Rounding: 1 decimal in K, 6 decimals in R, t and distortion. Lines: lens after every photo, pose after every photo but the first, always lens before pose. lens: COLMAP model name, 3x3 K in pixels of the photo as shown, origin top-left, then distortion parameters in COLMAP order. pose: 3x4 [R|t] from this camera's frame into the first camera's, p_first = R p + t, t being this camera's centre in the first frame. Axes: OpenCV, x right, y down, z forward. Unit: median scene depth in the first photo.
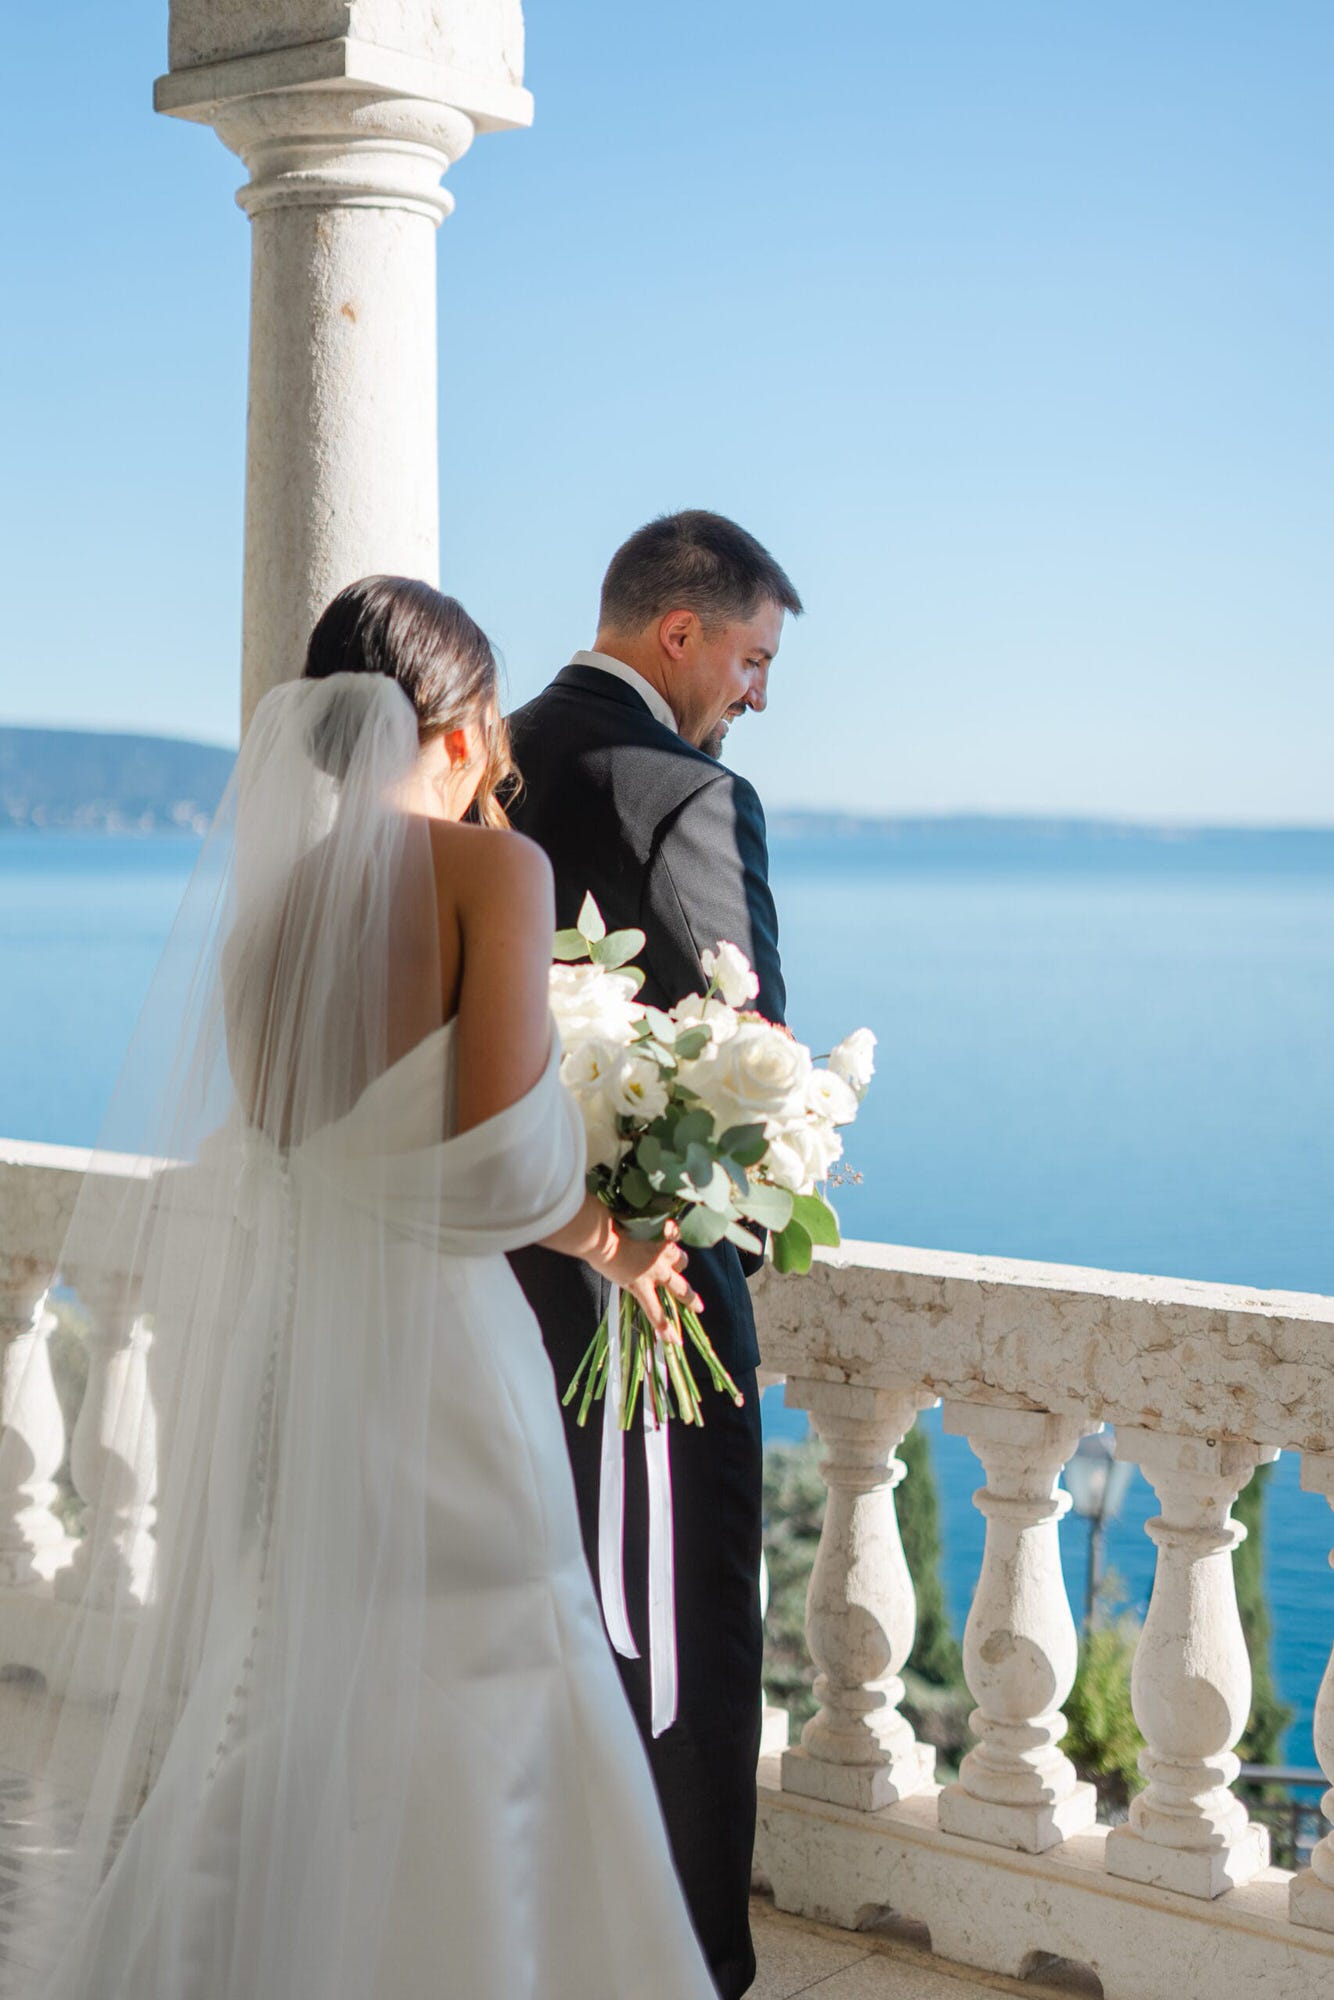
lens RADIAL K [[2860.3, 0, 645.6], [0, 2860.3, 1024.1], [0, 0, 1]] dist [-0.012643, 0.000000]
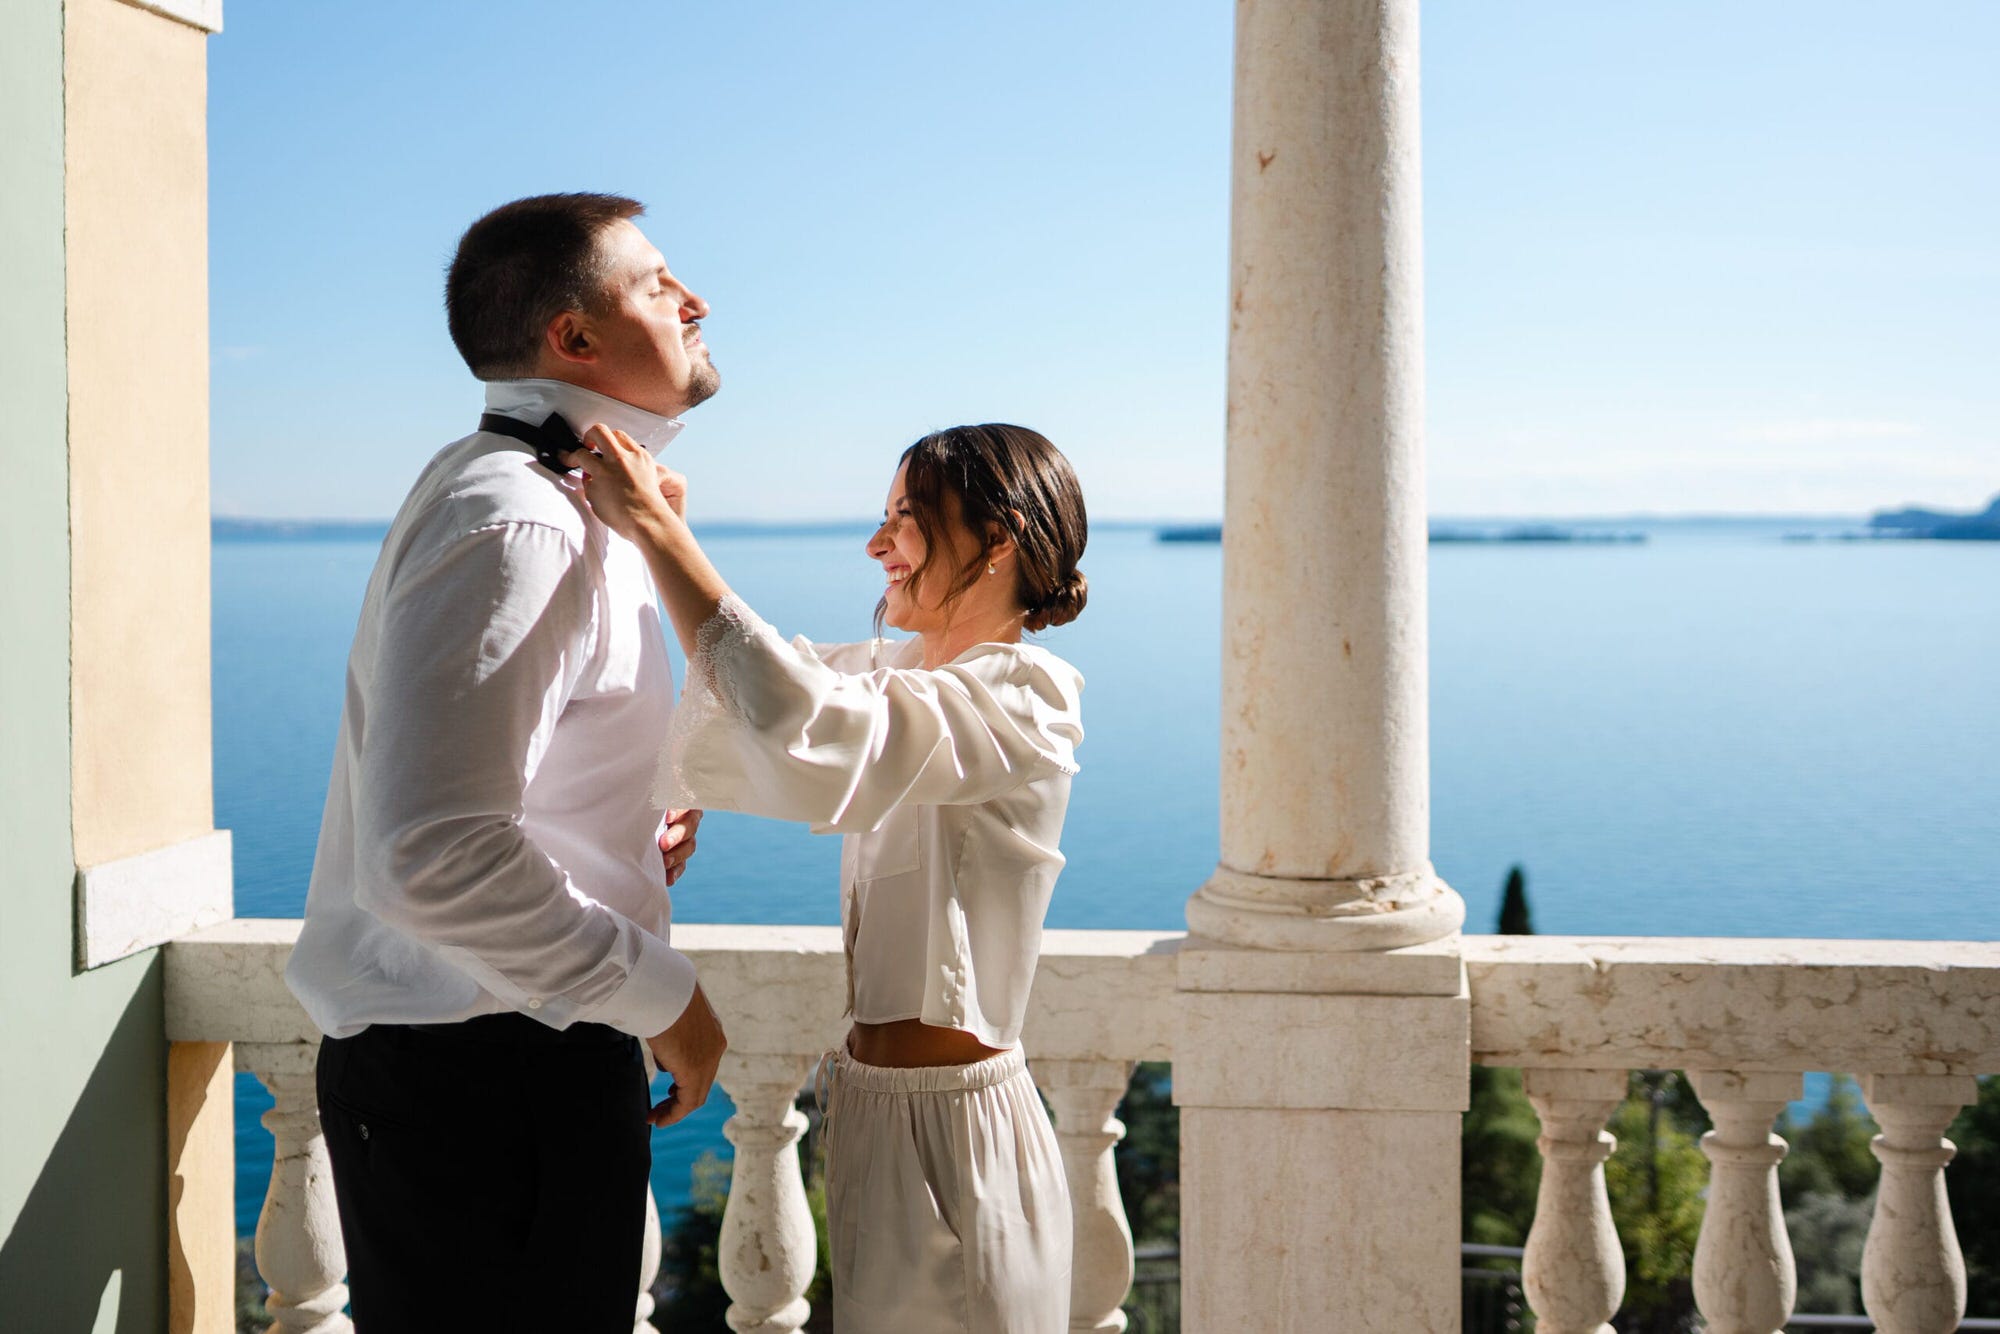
lens RADIAL K [[2154.0, 0, 1206.2], [0, 2154.0, 586.7], [0, 0, 1]] dist [-0.005228, 0.000000]
pose [[0.836392, -0.029271, 0.547349, -0.575085], [0.056870, 0.997818, -0.033542, -0.047102], [-0.545173, 0.059182, 0.836232, 0.419938]]
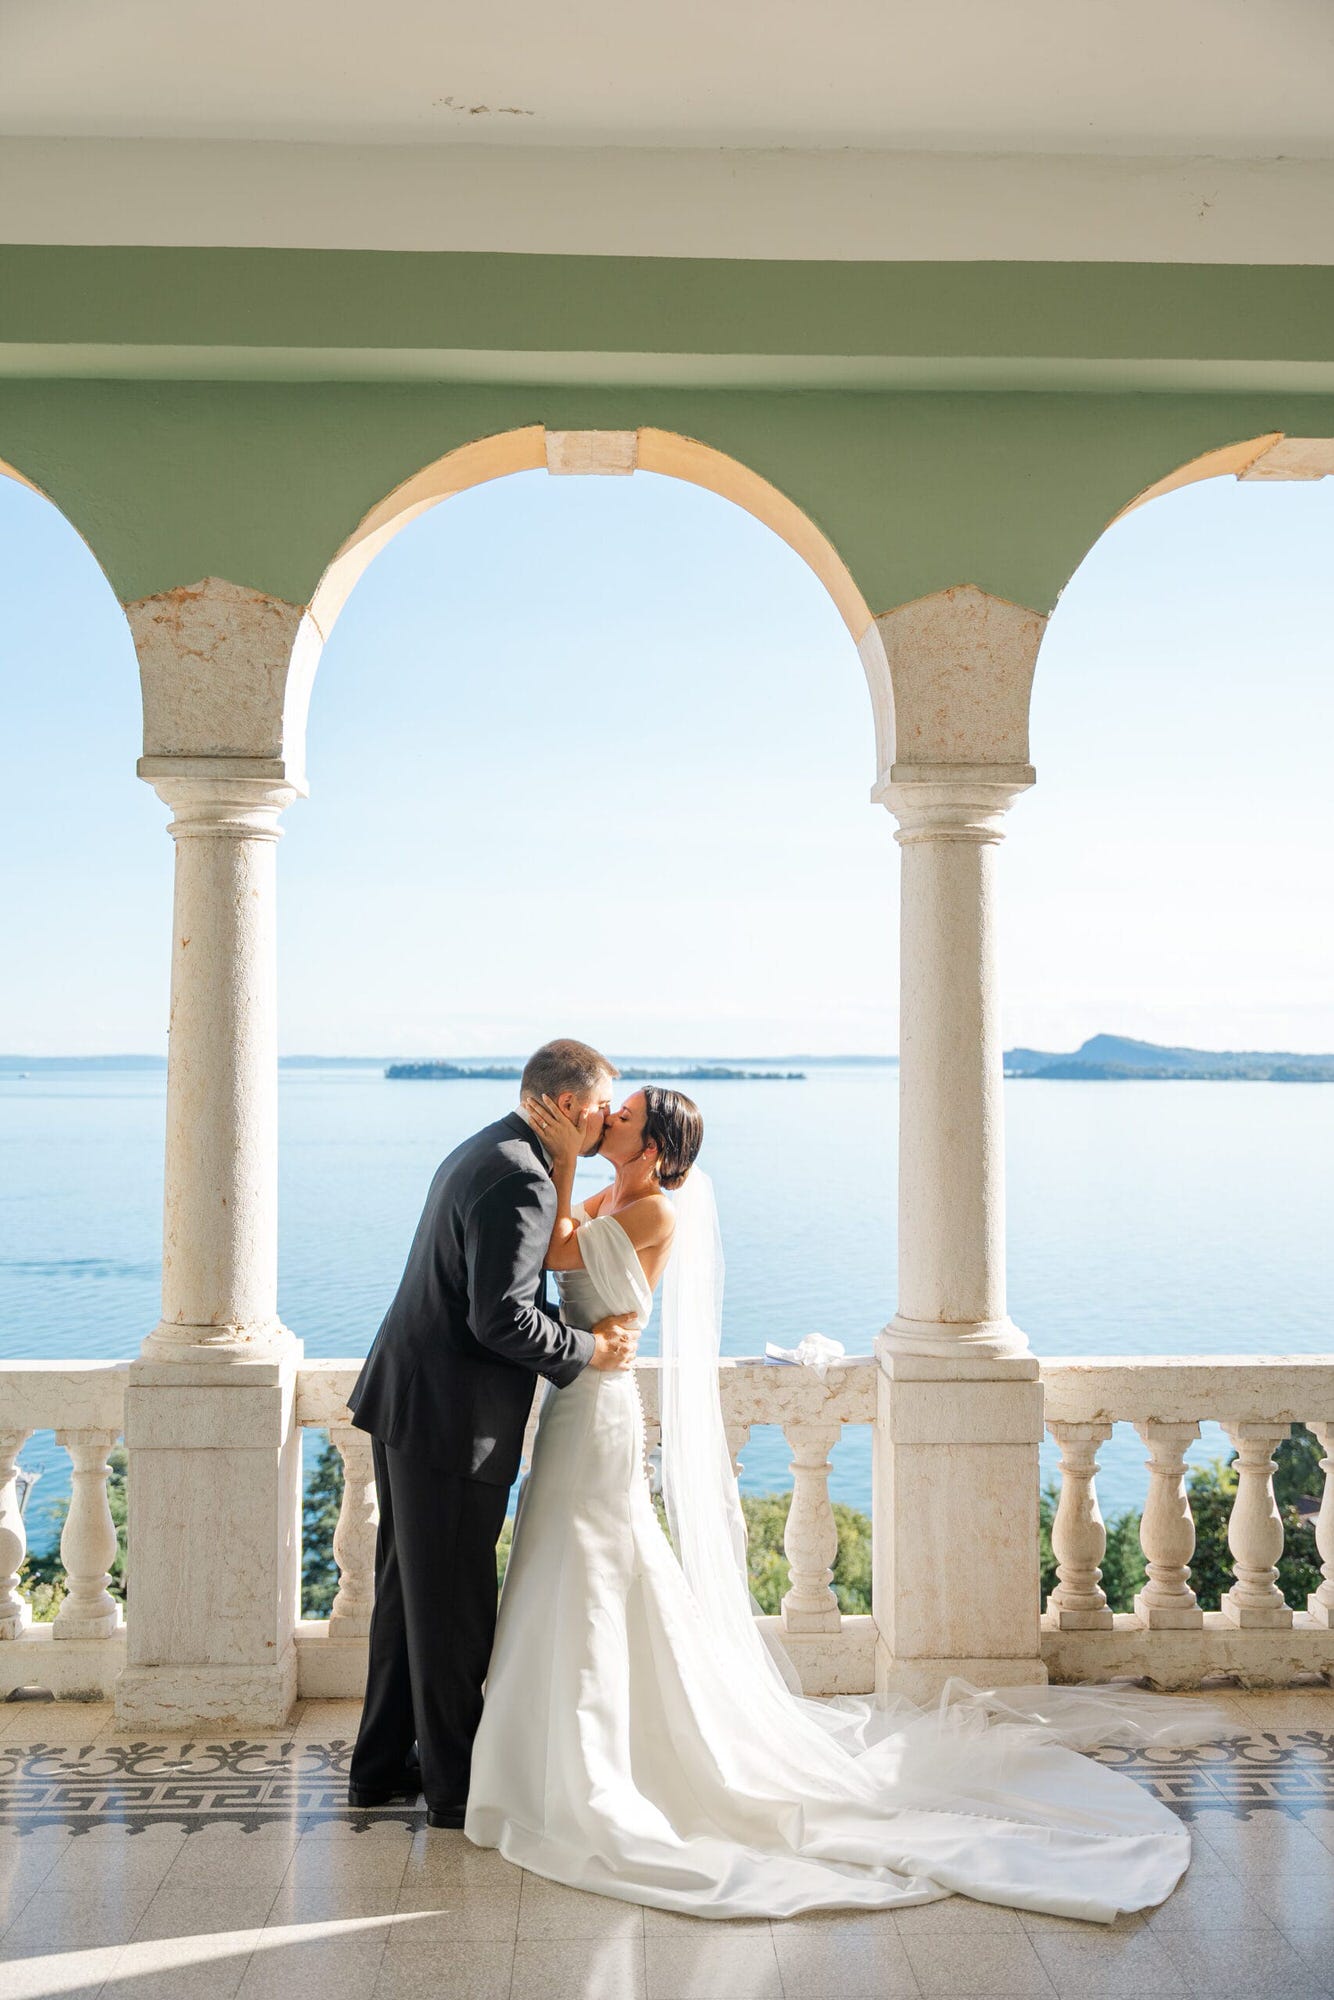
lens RADIAL K [[1850.4, 0, 706.8], [0, 1850.4, 1010.3], [0, 0, 1]] dist [-0.009793, 0.000000]
pose [[0.761524, 0.006020, 0.648108, -0.669340], [0.057474, 0.995390, -0.076777, -0.061883], [-0.645583, 0.095717, 0.757668, -0.110794]]
